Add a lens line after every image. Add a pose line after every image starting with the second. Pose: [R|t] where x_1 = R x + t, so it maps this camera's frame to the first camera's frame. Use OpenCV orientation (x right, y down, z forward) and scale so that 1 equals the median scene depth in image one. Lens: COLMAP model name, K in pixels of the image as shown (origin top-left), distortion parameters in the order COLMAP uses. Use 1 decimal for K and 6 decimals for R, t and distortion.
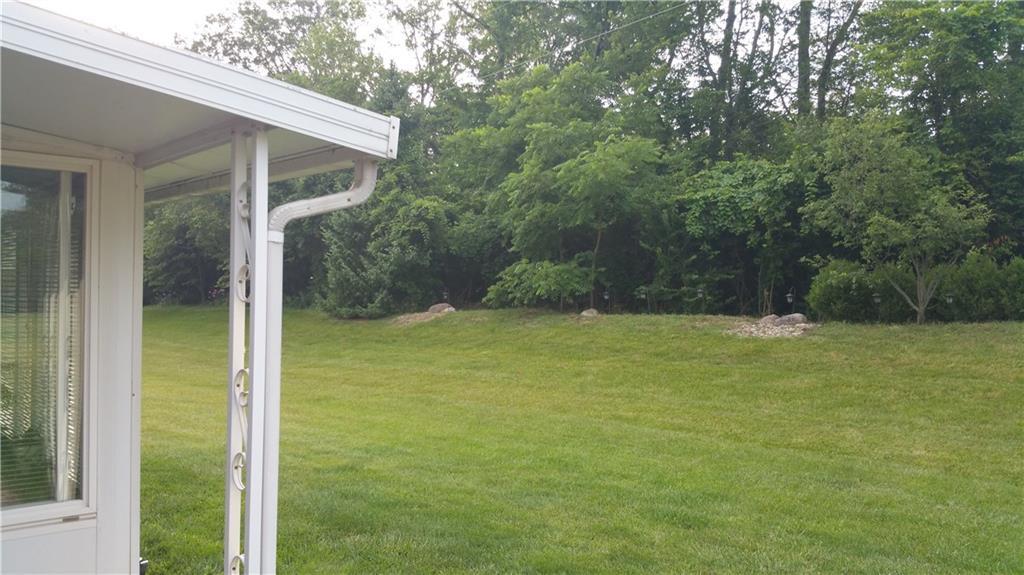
lens RADIAL K [[828.7, 0, 505.2], [0, 828.7, 277.5], [0, 0, 1]] dist [0.095282, -0.207663]
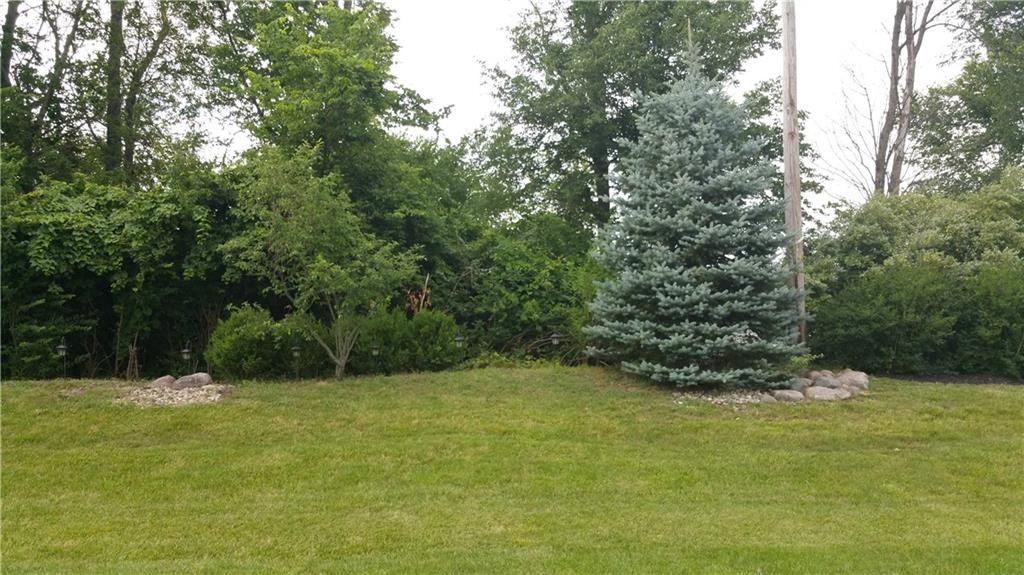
lens RADIAL K [[828.7, 0, 517.5], [0, 828.7, 283.8], [0, 0, 1]] dist [0.095282, -0.207663]
pose [[0.632727, 0.044021, 0.773123, -0.096938], [-0.001101, 0.998433, -0.055949, 0.001463], [-0.774374, 0.034549, 0.631784, 0.237487]]
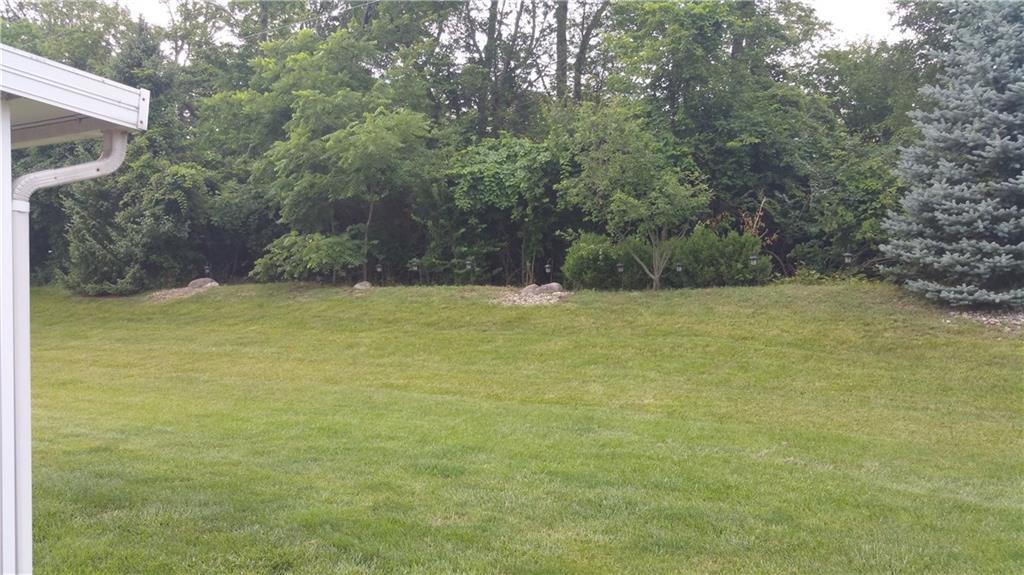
lens RADIAL K [[828.7, 0, 511.1], [0, 828.7, 296.2], [0, 0, 1]] dist [0.095282, -0.207663]
pose [[0.962208, -0.017960, 0.271721, 0.002814], [0.003019, 0.998465, 0.055308, 0.000930], [-0.272298, -0.052397, 0.960785, -0.020196]]
